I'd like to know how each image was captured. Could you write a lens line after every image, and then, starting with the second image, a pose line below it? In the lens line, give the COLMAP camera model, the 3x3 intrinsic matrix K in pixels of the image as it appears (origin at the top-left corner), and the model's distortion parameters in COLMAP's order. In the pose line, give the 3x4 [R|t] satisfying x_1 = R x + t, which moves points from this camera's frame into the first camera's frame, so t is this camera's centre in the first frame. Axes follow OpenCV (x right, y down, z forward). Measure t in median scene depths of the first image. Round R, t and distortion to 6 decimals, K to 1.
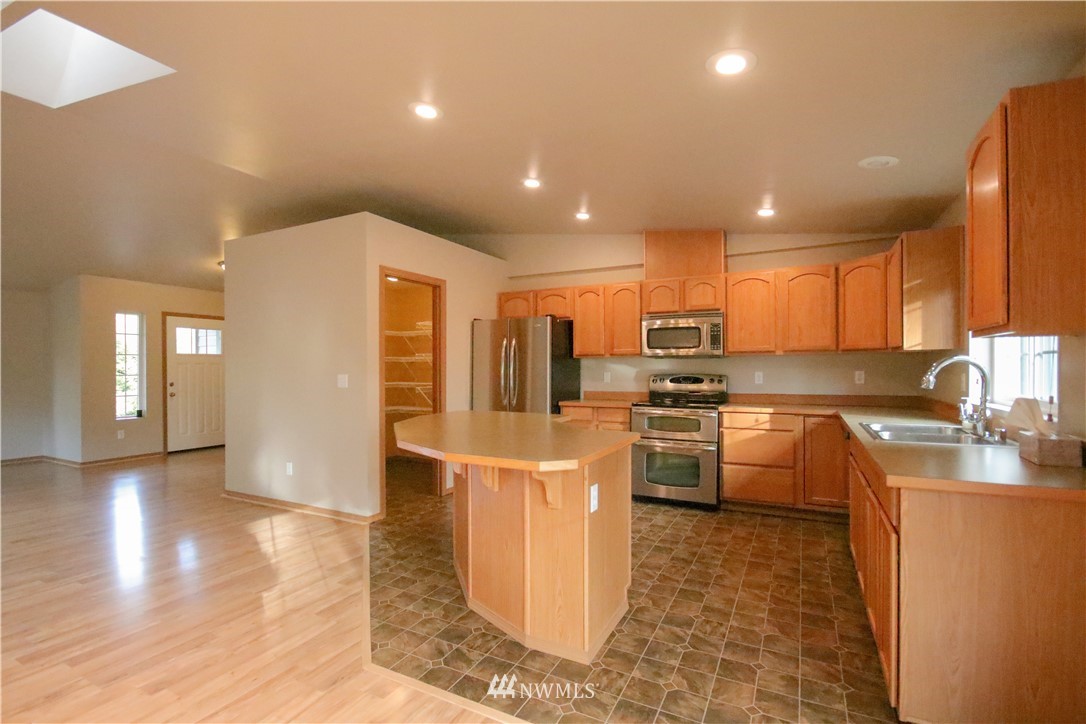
lens RADIAL K [[504.9, 0, 536.6], [0, 504.9, 366.9], [0, 0, 1]] dist [0.002446, 0.000322]
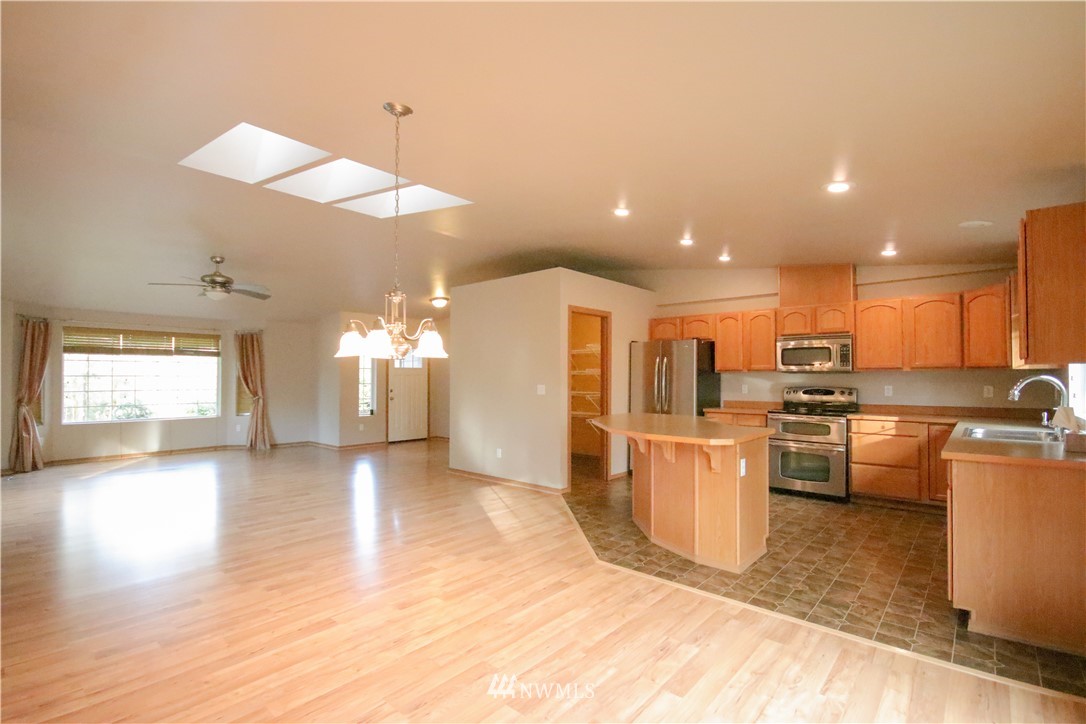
lens RADIAL K [[504.9, 0, 536.6], [0, 504.9, 366.9], [0, 0, 1]] dist [0.002446, 0.000322]
pose [[0.971233, 0.000285, -0.238133, -0.064874], [-0.005068, 0.999798, -0.019472, -0.006811], [0.238079, 0.020119, 0.971037, -0.324770]]
